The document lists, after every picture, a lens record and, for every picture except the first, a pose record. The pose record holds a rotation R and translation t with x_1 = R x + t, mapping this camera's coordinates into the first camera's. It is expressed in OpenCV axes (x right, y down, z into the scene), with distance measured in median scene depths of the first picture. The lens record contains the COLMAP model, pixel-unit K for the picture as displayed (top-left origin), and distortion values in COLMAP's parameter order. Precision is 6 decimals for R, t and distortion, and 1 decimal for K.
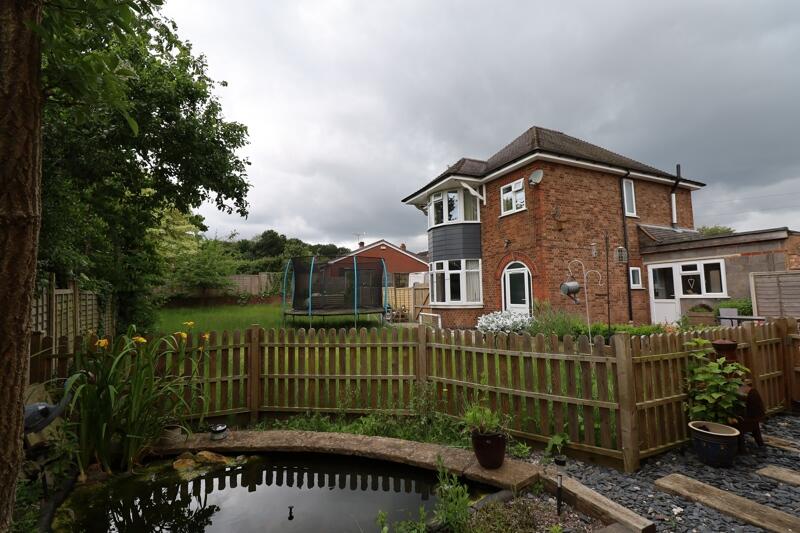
lens RADIAL K [[370.9, 0, 399.7], [0, 370.9, 268.3], [0, 0, 1]] dist [-0.005609, -0.002937]
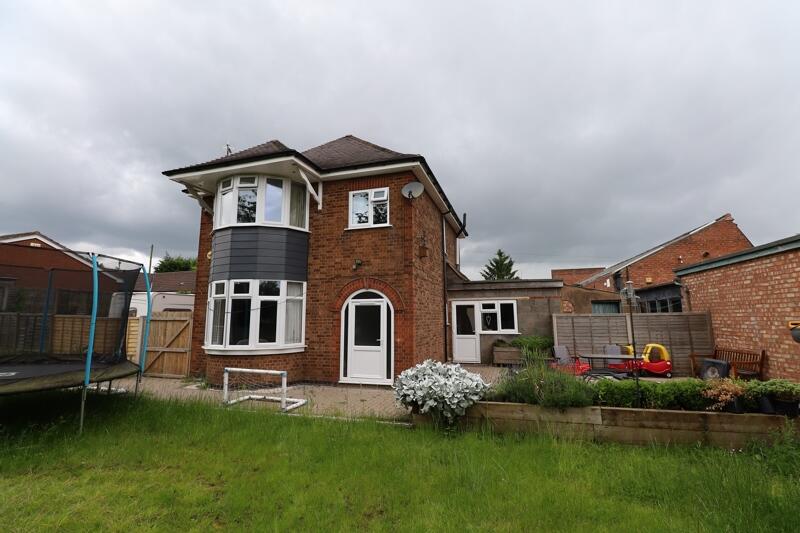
lens RADIAL K [[370.9, 0, 399.8], [0, 370.9, 264.7], [0, 0, 1]] dist [-0.005609, -0.002937]
pose [[0.665112, 0.116282, 0.737635, -0.212975], [-0.059483, 0.992913, -0.102889, 0.004752], [-0.744371, 0.024556, 0.667315, 0.424529]]
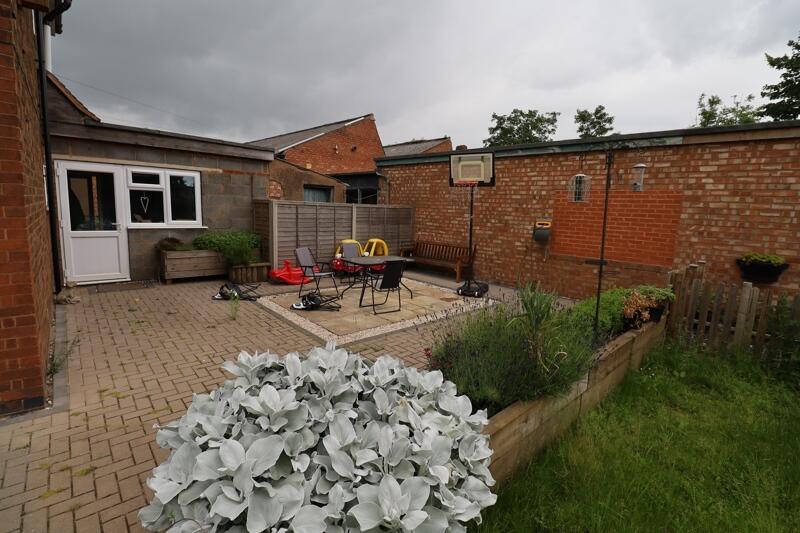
lens RADIAL K [[370.9, 0, 400.4], [0, 370.9, 259.8], [0, 0, 1]] dist [-0.005609, -0.002937]
pose [[-0.312879, -0.129795, 0.940883, 0.063031], [-0.109751, 0.988923, 0.099926, 0.022643], [-0.943431, -0.071998, -0.323658, 0.743187]]
